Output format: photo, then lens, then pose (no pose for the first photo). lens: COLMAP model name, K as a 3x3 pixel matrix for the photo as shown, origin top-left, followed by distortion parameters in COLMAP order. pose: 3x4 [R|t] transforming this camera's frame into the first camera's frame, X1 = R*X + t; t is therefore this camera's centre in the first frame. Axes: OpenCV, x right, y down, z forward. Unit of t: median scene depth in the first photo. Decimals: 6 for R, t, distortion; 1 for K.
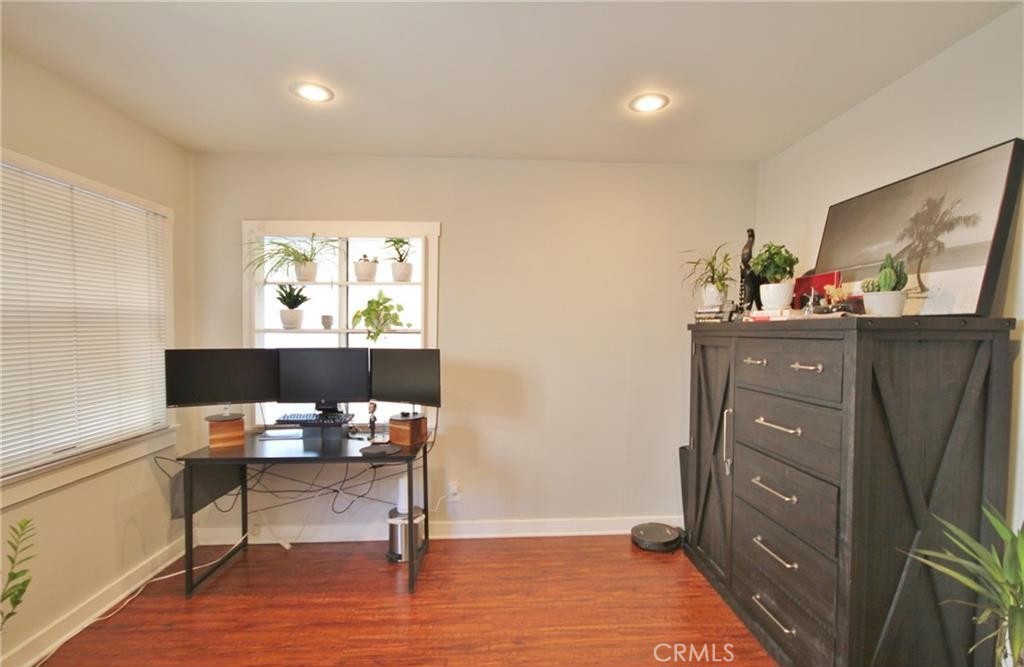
lens RADIAL K [[480.4, 0, 514.2], [0, 480.4, 331.7], [0, 0, 1]] dist [-0.005326, -0.001666]
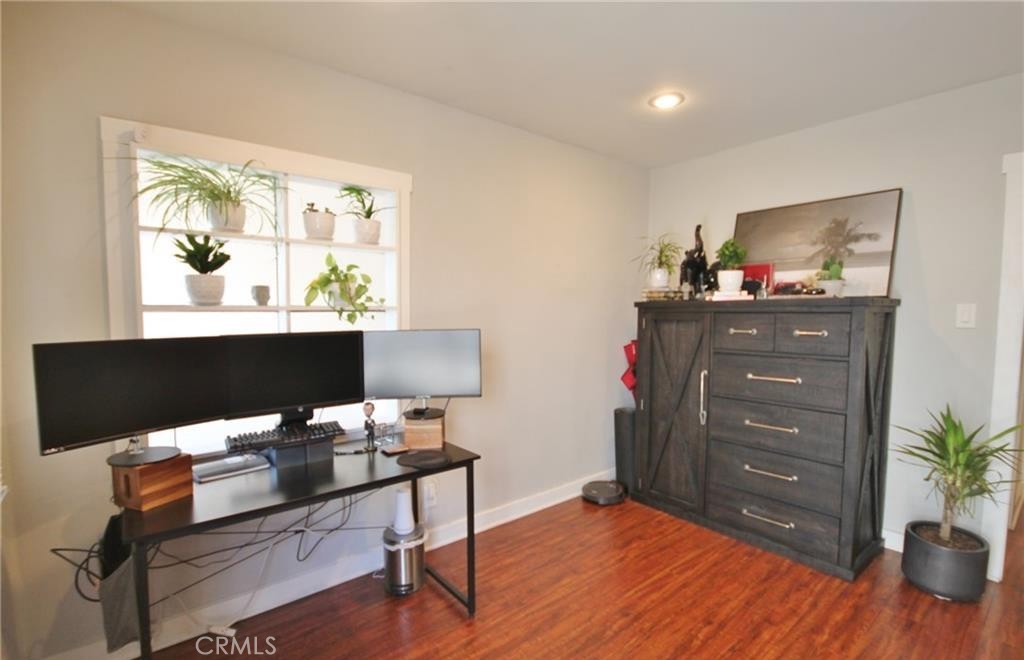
lens RADIAL K [[483.6, 0, 512.5], [0, 483.6, 335.9], [0, 0, 1]] dist [-0.007937, 0.000259]
pose [[0.799949, -0.034717, 0.599062, -0.540004], [0.003448, 0.998574, 0.053265, 0.002566], [-0.600058, -0.040544, 0.798929, 0.245100]]
